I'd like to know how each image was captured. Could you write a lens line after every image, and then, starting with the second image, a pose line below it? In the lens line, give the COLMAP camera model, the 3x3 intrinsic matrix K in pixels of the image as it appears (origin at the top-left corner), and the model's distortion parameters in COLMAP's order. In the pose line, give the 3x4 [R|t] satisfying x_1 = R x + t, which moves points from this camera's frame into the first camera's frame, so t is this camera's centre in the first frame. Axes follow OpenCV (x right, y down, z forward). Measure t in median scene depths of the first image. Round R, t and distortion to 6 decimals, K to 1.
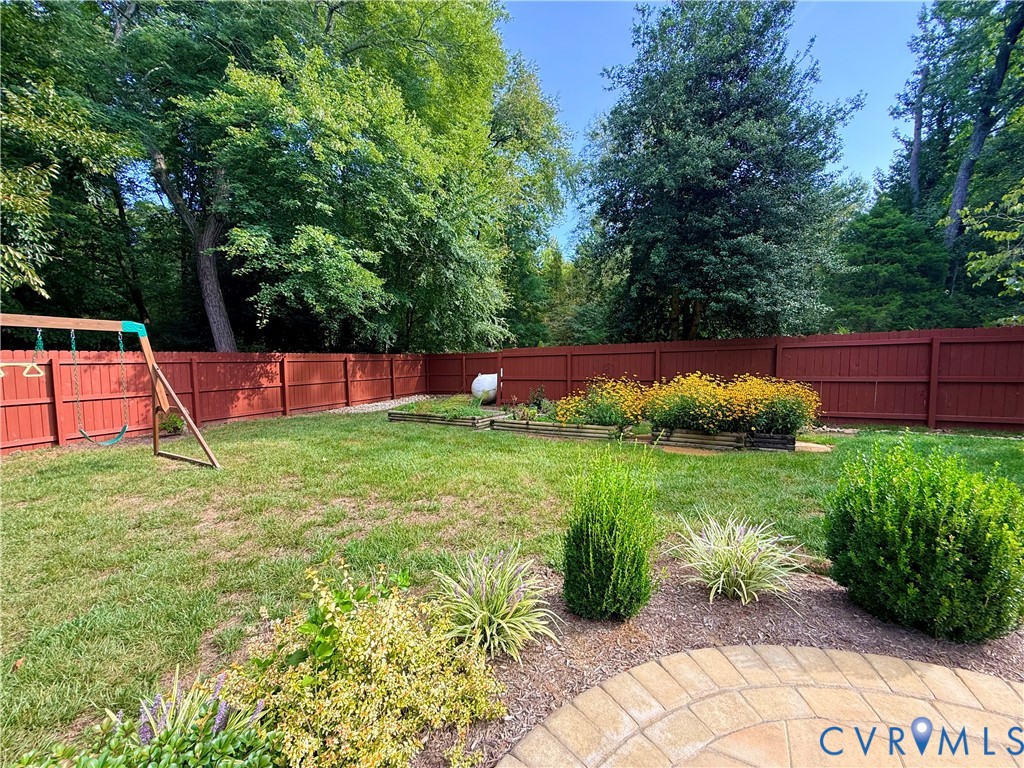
lens RADIAL K [[398.5, 0, 507.8], [0, 398.5, 383.7], [0, 0, 1]] dist [-0.003768, 0.000605]
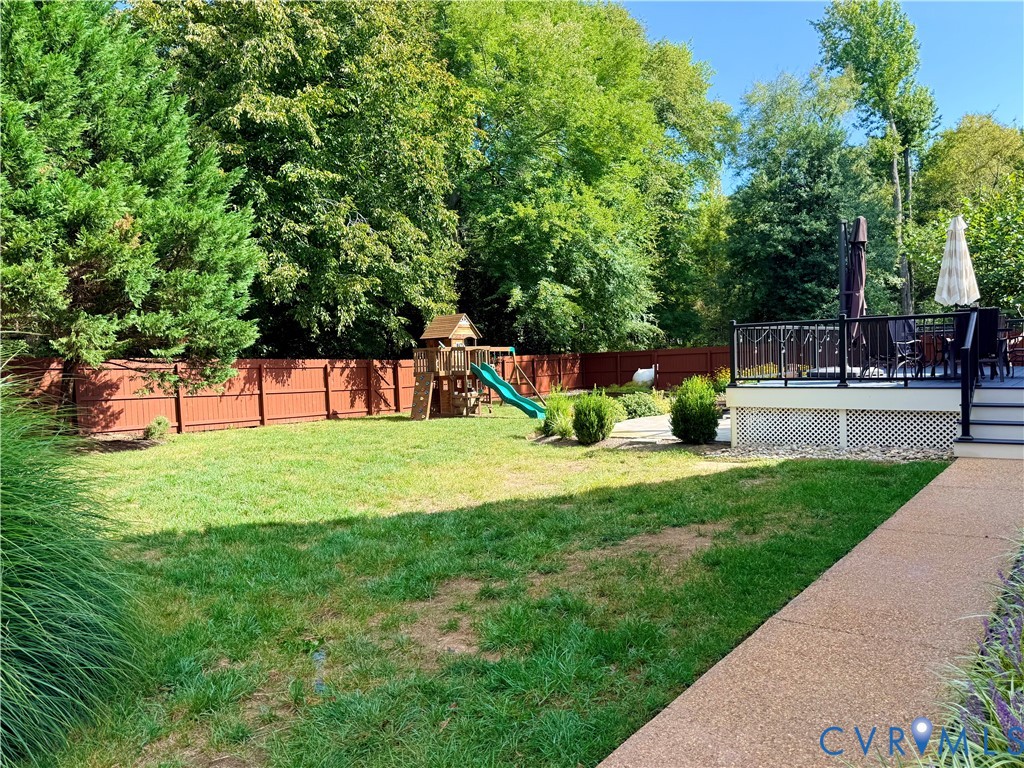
lens RADIAL K [[702.7, 0, 513.6], [0, 702.7, 385.9], [0, 0, 1]] dist [0.073197, -0.095803]
pose [[0.984464, -0.014118, -0.175015, -0.069829], [0.012018, 0.999843, -0.013056, 0.052306], [0.175172, 0.010750, 0.984479, -1.227177]]
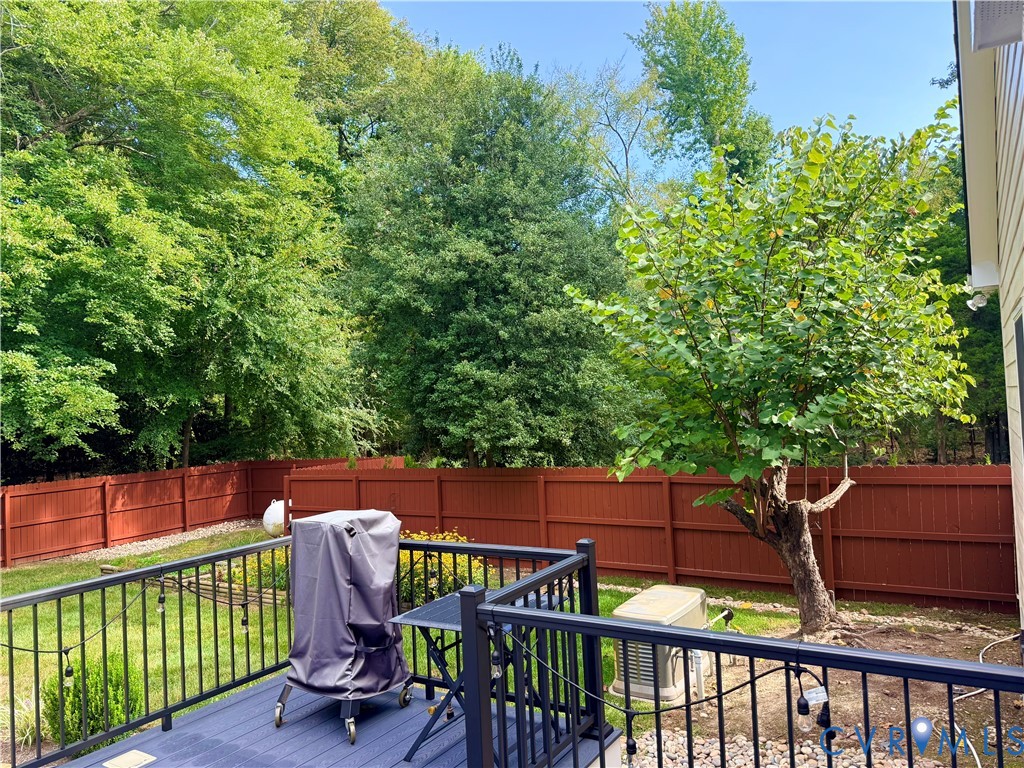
lens RADIAL K [[702.7, 0, 522.2], [0, 702.7, 374.5], [0, 0, 1]] dist [0.073197, -0.095803]
pose [[0.998088, -0.034092, -0.051555, 0.445488], [0.028295, 0.993610, -0.109266, -0.094415], [0.054951, 0.107598, 0.992675, -0.297584]]
